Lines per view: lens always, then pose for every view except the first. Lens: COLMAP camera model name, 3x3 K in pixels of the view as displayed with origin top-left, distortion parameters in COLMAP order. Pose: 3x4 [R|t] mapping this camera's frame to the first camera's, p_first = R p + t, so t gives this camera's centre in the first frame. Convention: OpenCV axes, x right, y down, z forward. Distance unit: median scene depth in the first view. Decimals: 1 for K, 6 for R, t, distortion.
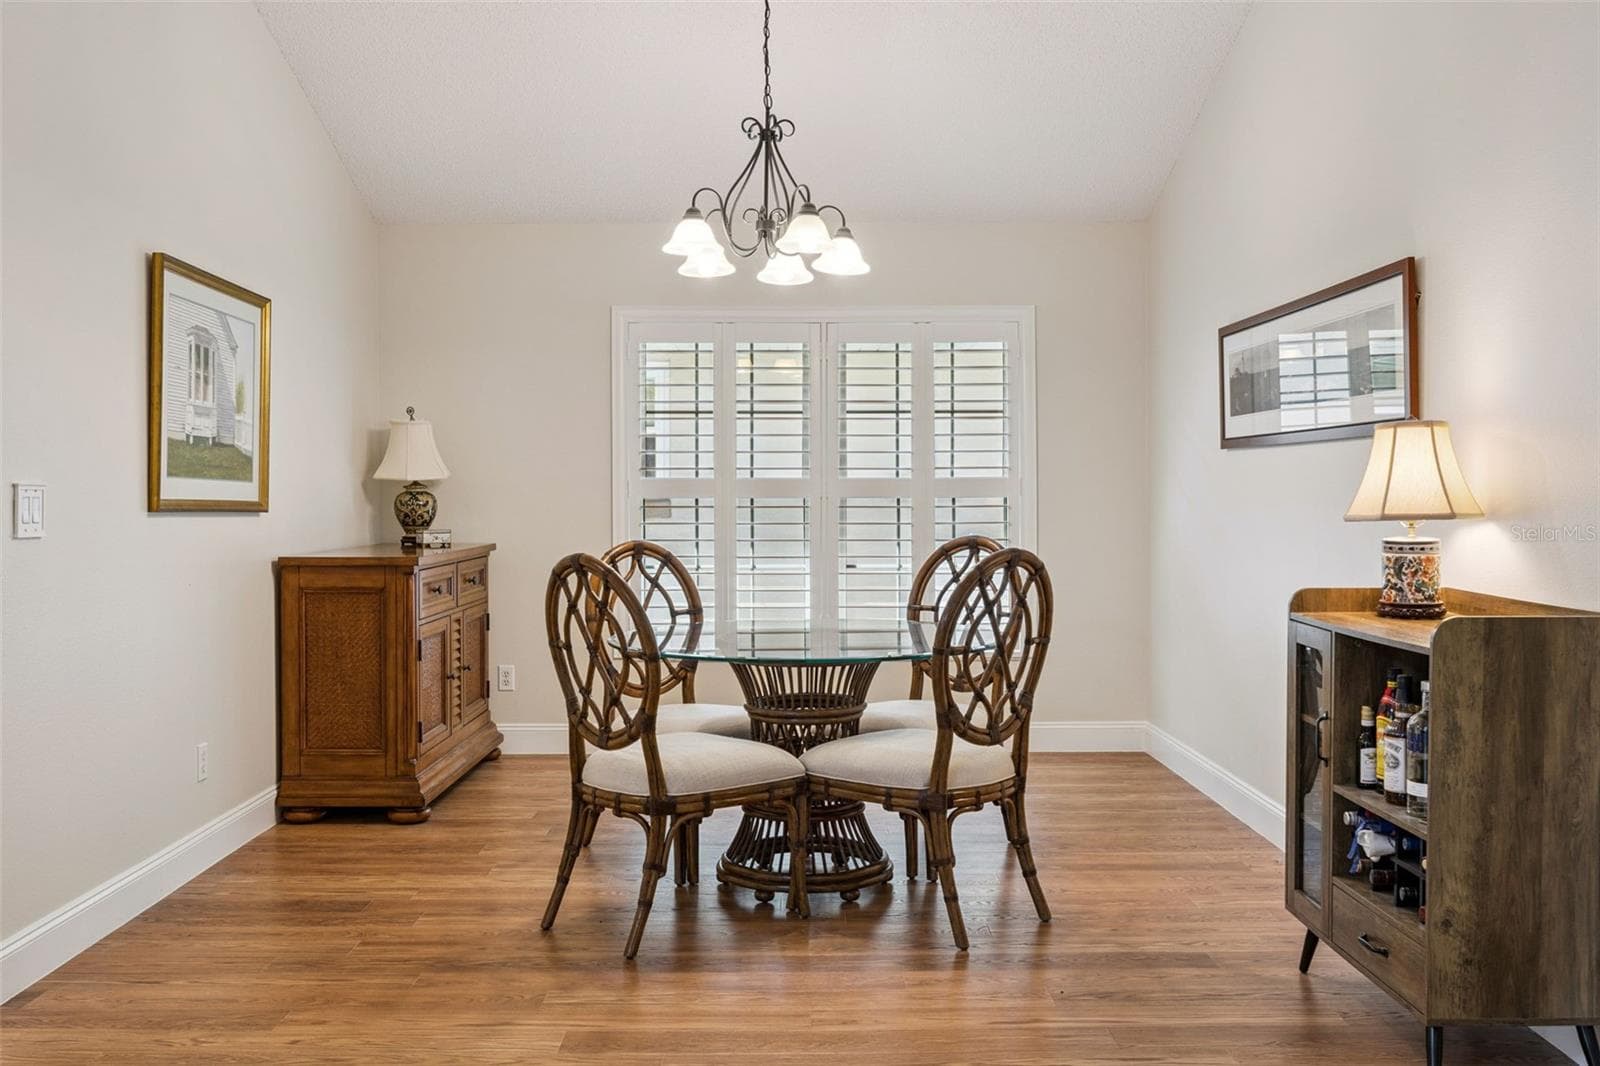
lens RADIAL K [[1371.3, 0, 800.0], [0, 1371.3, 533.0], [0, 0, 1]] dist [0.006894, -0.010424]
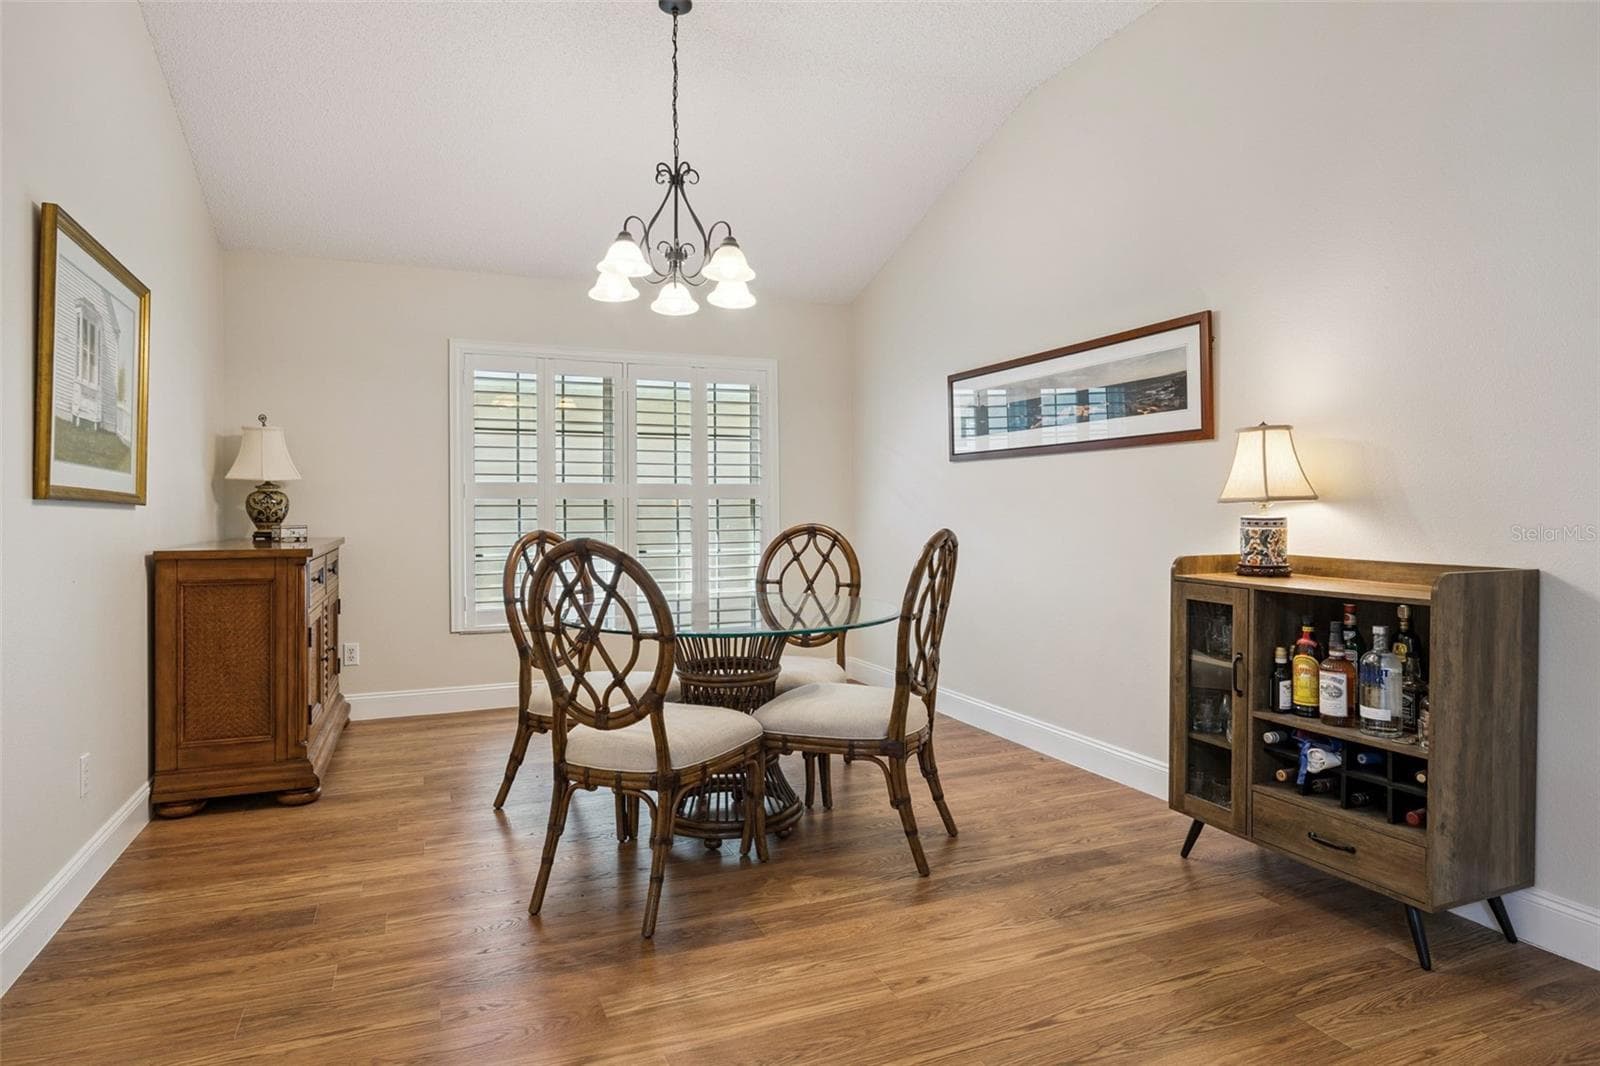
lens RADIAL K [[875.2, 0, 797.5], [0, 875.2, 512.3], [0, 0, 1]] dist [-0.000333, -0.000266]
pose [[0.933056, -0.003366, 0.359716, -0.196374], [0.011533, 0.999722, -0.020558, 0.008988], [-0.359547, 0.023330, 0.932835, 0.273522]]
